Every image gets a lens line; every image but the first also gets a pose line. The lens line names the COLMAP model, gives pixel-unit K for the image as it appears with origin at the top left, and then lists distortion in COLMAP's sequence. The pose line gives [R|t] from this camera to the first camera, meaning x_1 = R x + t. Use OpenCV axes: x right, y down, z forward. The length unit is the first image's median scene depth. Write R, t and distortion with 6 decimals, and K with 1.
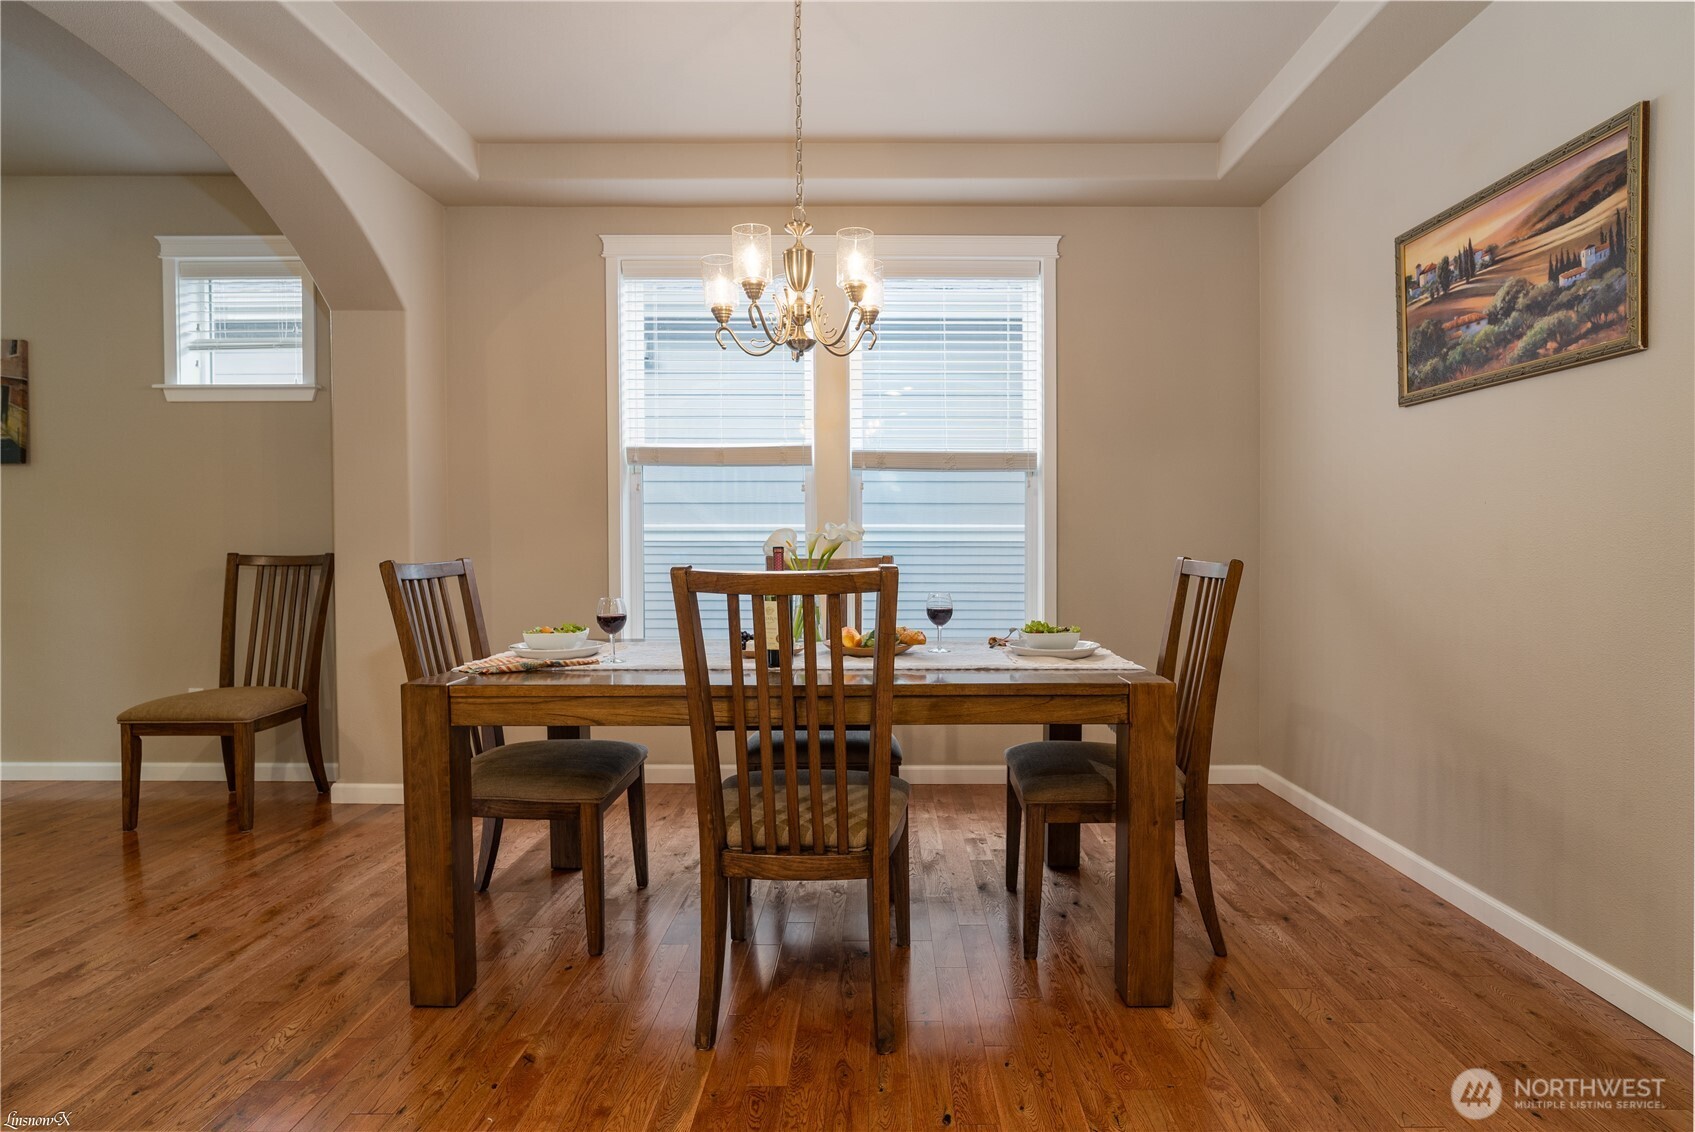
lens RADIAL K [[839.9, 0, 847.5], [0, 839.9, 566.0], [0, 0, 1]] dist [0.001163, 0.000419]
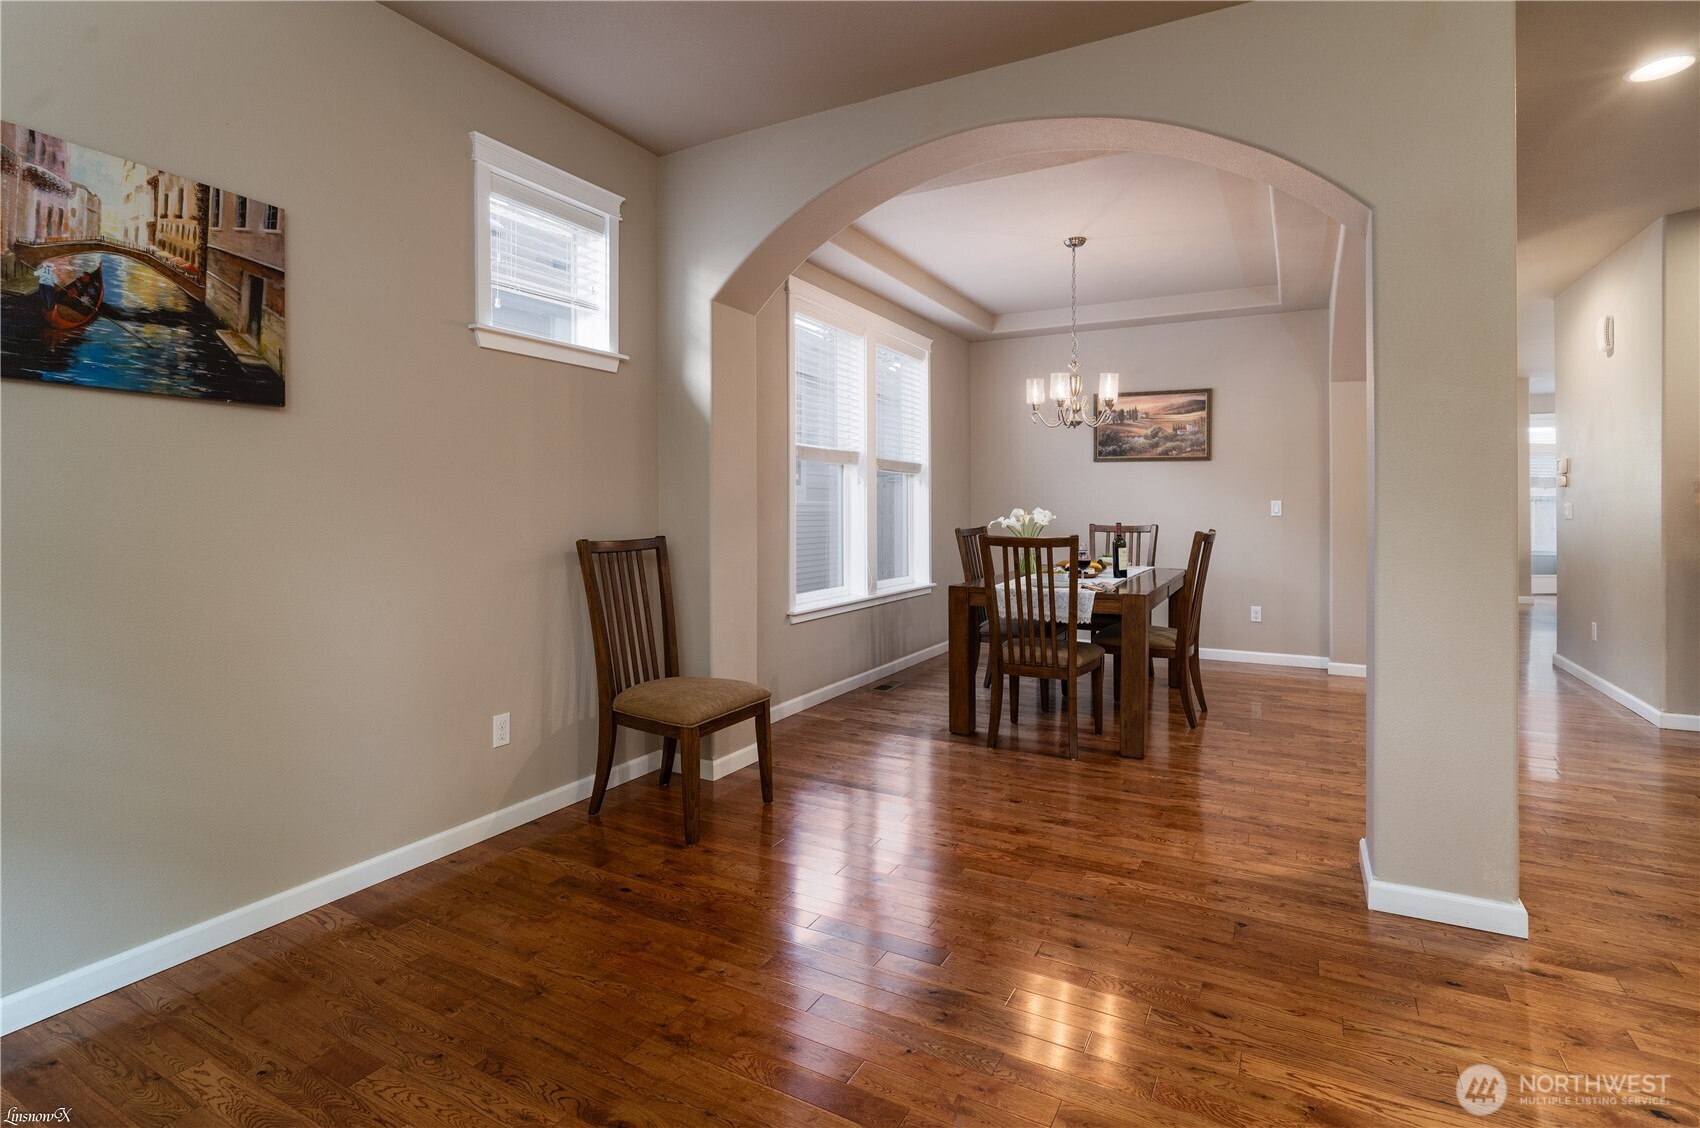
lens RADIAL K [[837.1, 0, 850.1], [0, 837.1, 503.3], [0, 0, 1]] dist [0.000497, 0.000096]
pose [[0.468021, 0.003752, 0.883710, -2.042941], [0.024687, 0.999545, -0.017318, -0.046340], [-0.883373, 0.029922, 0.467715, 0.534514]]
